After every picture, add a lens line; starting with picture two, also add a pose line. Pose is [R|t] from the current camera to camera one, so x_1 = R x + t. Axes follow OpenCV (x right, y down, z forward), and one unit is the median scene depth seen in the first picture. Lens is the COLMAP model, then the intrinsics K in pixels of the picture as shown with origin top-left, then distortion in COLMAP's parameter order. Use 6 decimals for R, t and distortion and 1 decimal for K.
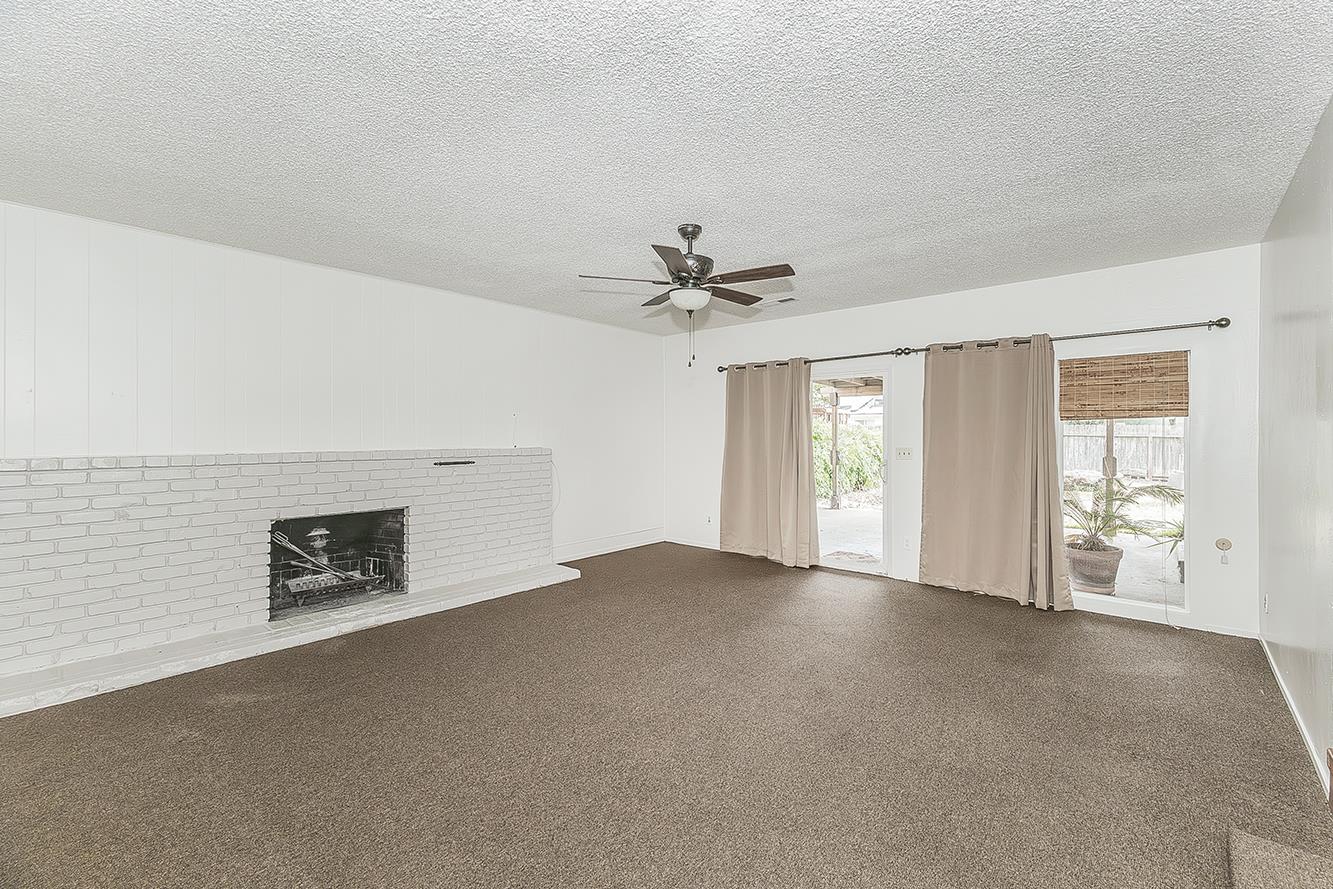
lens RADIAL K [[560.5, 0, 721.9], [0, 560.5, 435.0], [0, 0, 1]] dist [0.014932, 0.000016]
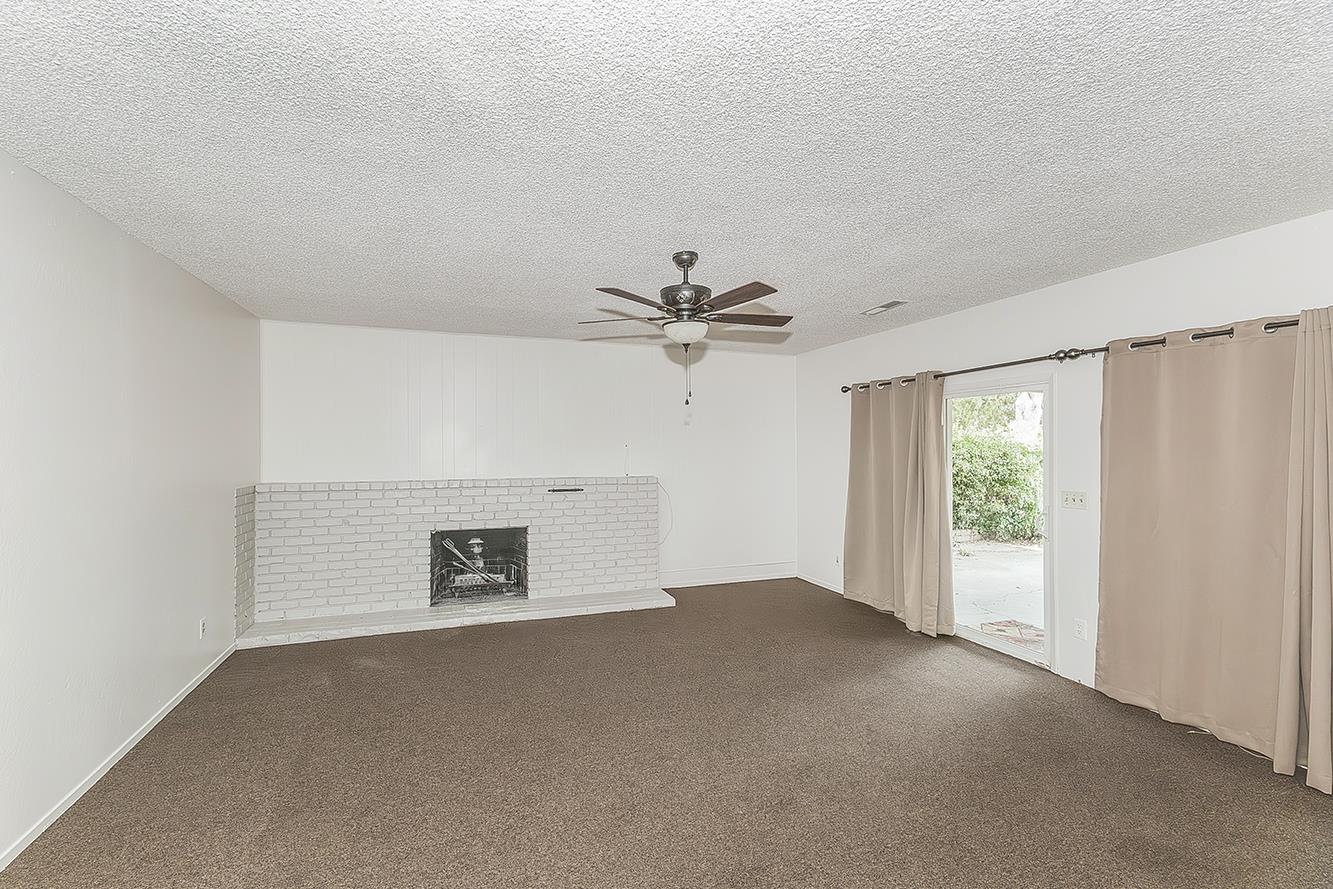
lens RADIAL K [[560.4, 0, 641.7], [0, 560.4, 449.7], [0, 0, 1]] dist [0.015521, 0.000067]
pose [[0.841580, -0.001097, -0.540131, 0.282638], [0.002037, 0.999997, 0.001142, -0.034995], [0.540128, -0.002061, 0.841580, 0.128830]]
